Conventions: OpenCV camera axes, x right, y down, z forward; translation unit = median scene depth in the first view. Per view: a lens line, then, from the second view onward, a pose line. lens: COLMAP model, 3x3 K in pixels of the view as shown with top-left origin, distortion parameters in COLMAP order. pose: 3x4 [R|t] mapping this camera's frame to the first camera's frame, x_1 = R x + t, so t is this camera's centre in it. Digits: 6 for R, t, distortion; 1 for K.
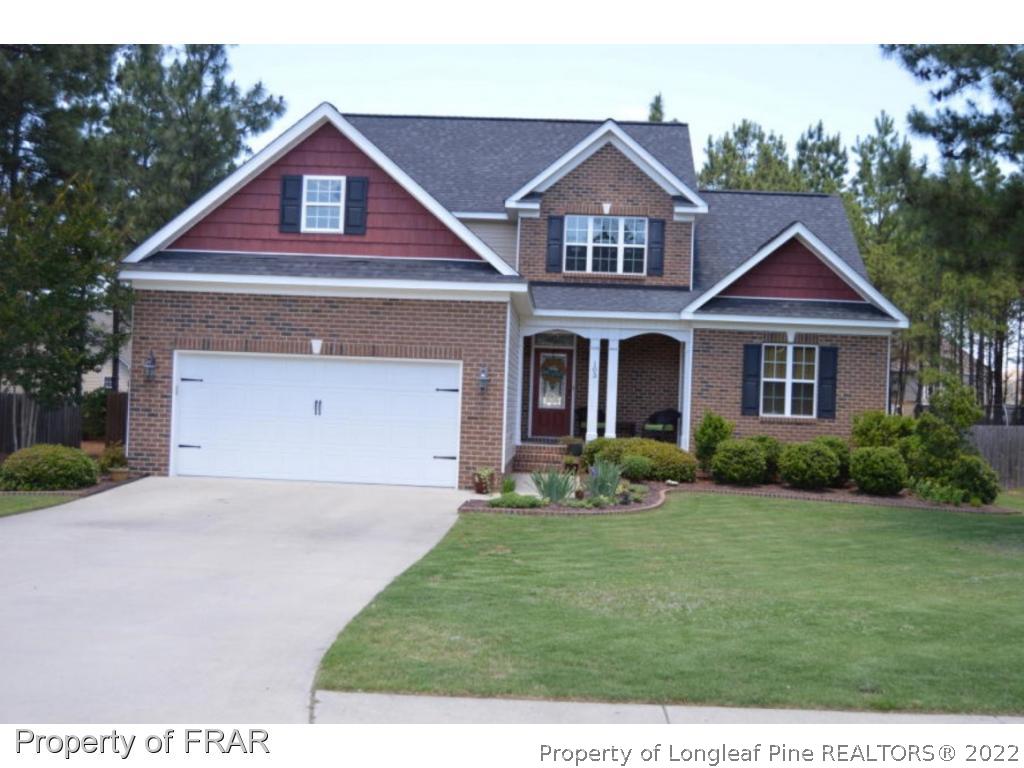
lens RADIAL K [[1166.5, 0, 512.7], [0, 1166.5, 382.7], [0, 0, 1]] dist [-0.036795, 0.000000]
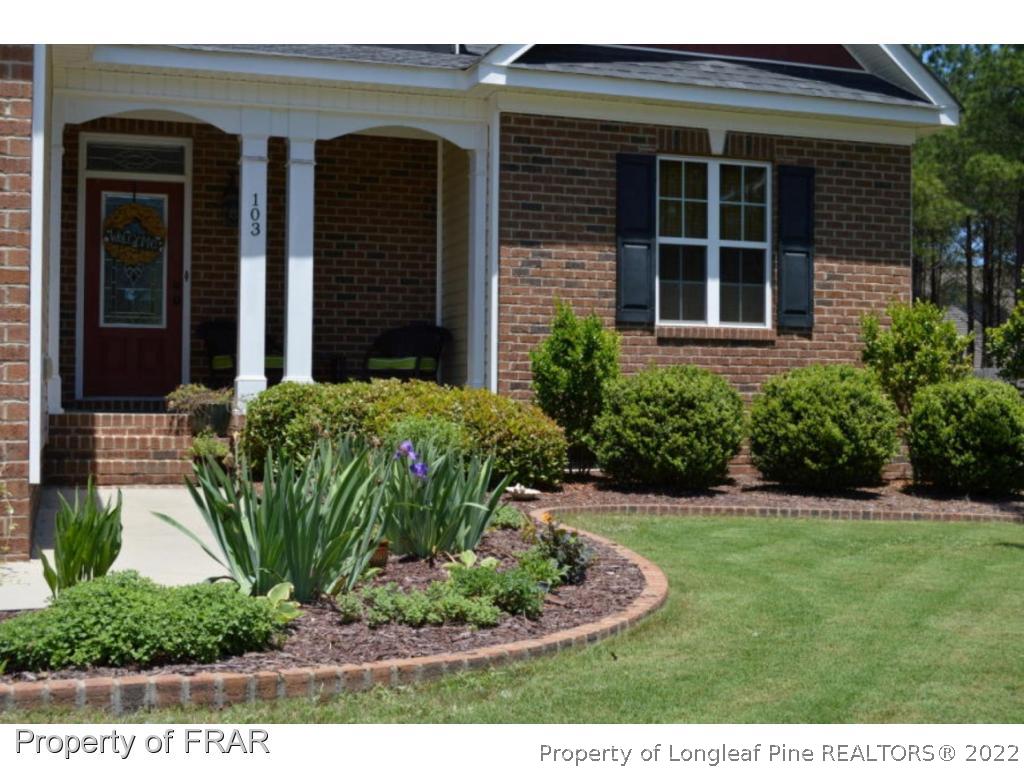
lens RADIAL K [[1360.9, 0, 513.2], [0, 1360.9, 386.1], [0, 0, 1]] dist [-0.068118, 0.000000]
pose [[0.933332, -0.023284, 0.358258, -0.013101], [0.021815, 0.999729, 0.008143, 0.045511], [-0.358350, 0.000215, 0.933587, 0.558915]]
